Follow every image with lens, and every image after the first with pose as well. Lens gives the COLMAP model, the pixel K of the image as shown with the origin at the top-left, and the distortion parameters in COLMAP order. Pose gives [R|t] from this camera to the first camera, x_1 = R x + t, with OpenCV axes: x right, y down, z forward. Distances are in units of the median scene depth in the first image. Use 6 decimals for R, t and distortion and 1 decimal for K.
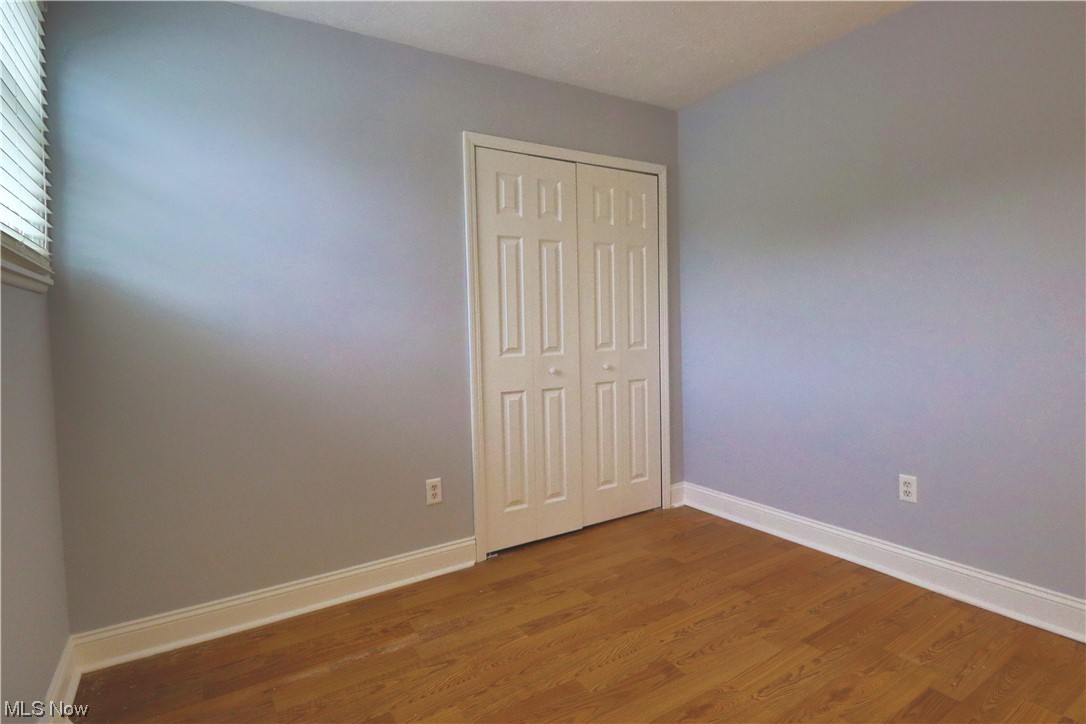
lens RADIAL K [[560.4, 0, 544.8], [0, 560.4, 344.1], [0, 0, 1]] dist [0.001469, -0.011366]
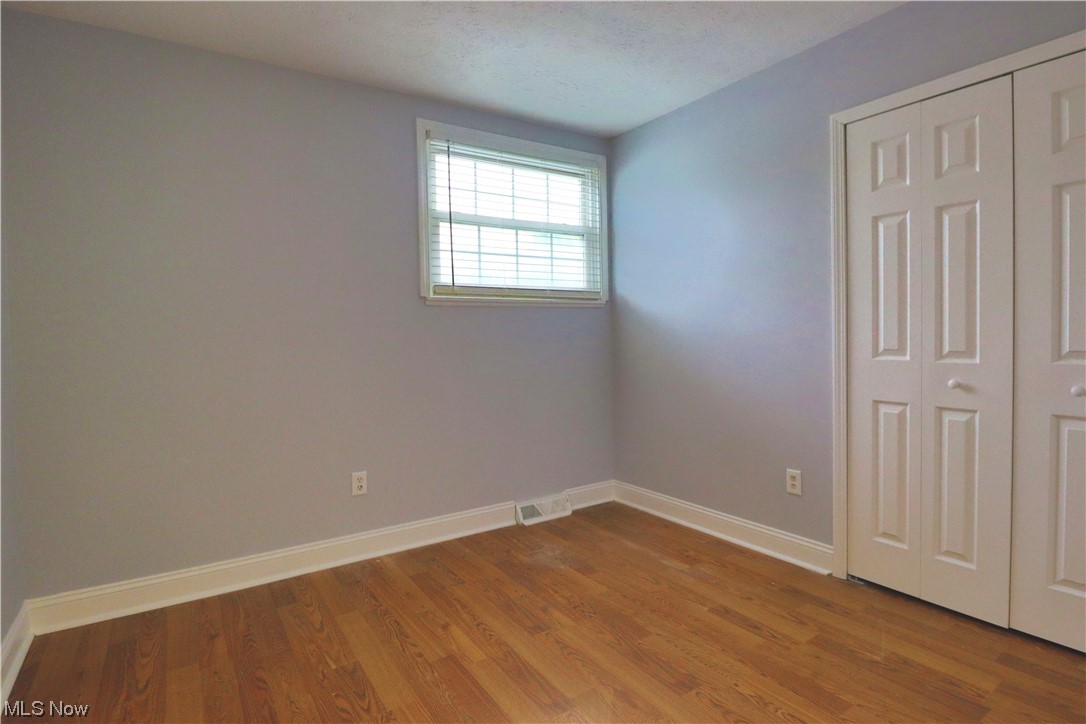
lens RADIAL K [[558.1, 0, 542.9], [0, 558.1, 337.0], [0, 0, 1]] dist [0.000271, -0.000253]
pose [[0.024267, 0.039245, -0.998935, 0.792200], [-0.006879, 0.999212, 0.039089, -0.041716], [0.999682, 0.005923, 0.024518, 0.495119]]
